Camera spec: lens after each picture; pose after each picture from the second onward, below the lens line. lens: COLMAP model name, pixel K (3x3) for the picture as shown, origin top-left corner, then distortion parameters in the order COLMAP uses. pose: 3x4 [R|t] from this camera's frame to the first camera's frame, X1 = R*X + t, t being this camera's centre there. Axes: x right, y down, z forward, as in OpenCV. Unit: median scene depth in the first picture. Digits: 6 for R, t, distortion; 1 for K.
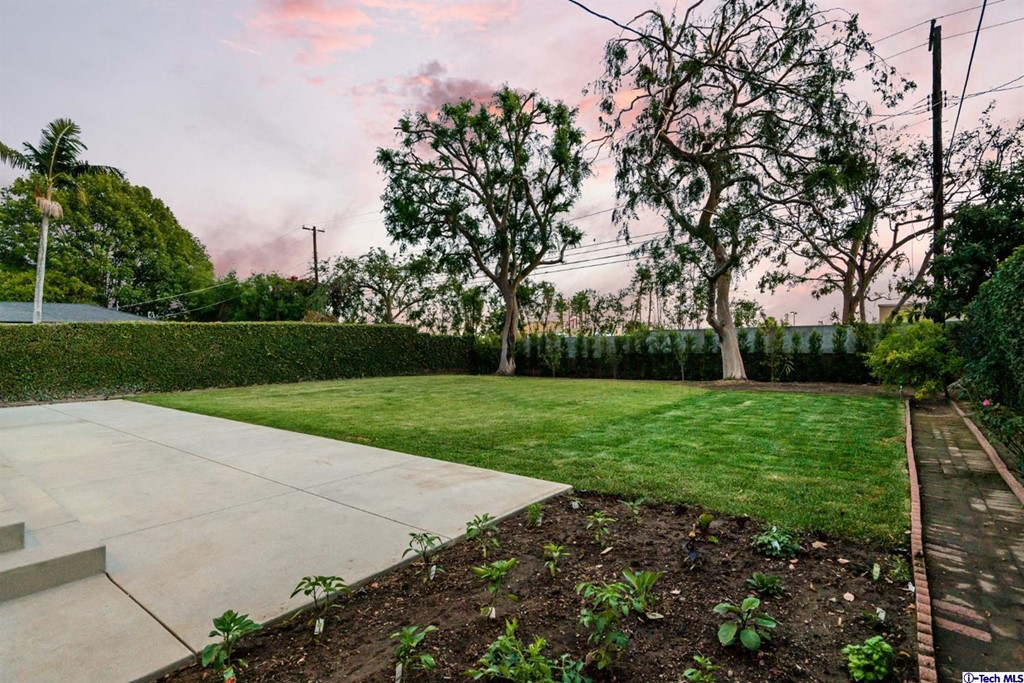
lens RADIAL K [[496.4, 0, 514.9], [0, 496.4, 347.7], [0, 0, 1]] dist [0.002123, 0.001761]
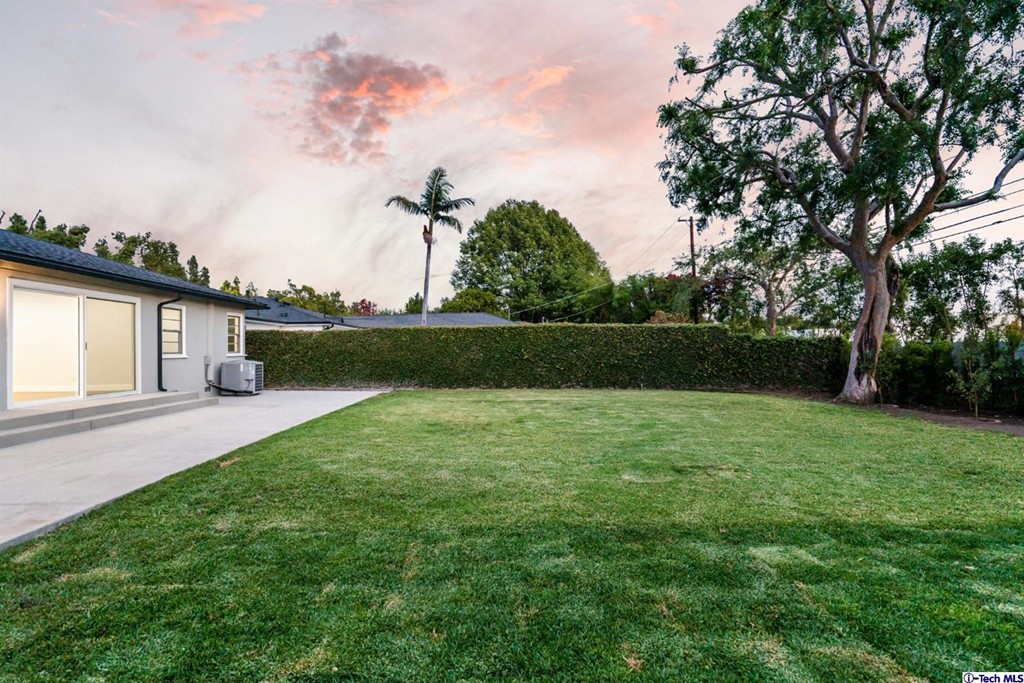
lens RADIAL K [[519.2, 0, 502.1], [0, 519.2, 335.5], [0, 0, 1]] dist [0.010878, -0.000238]
pose [[0.629217, -0.004060, -0.777219, 0.209553], [-0.016925, 0.999678, -0.018924, -0.007461], [0.777045, 0.025061, 0.628946, 0.260380]]
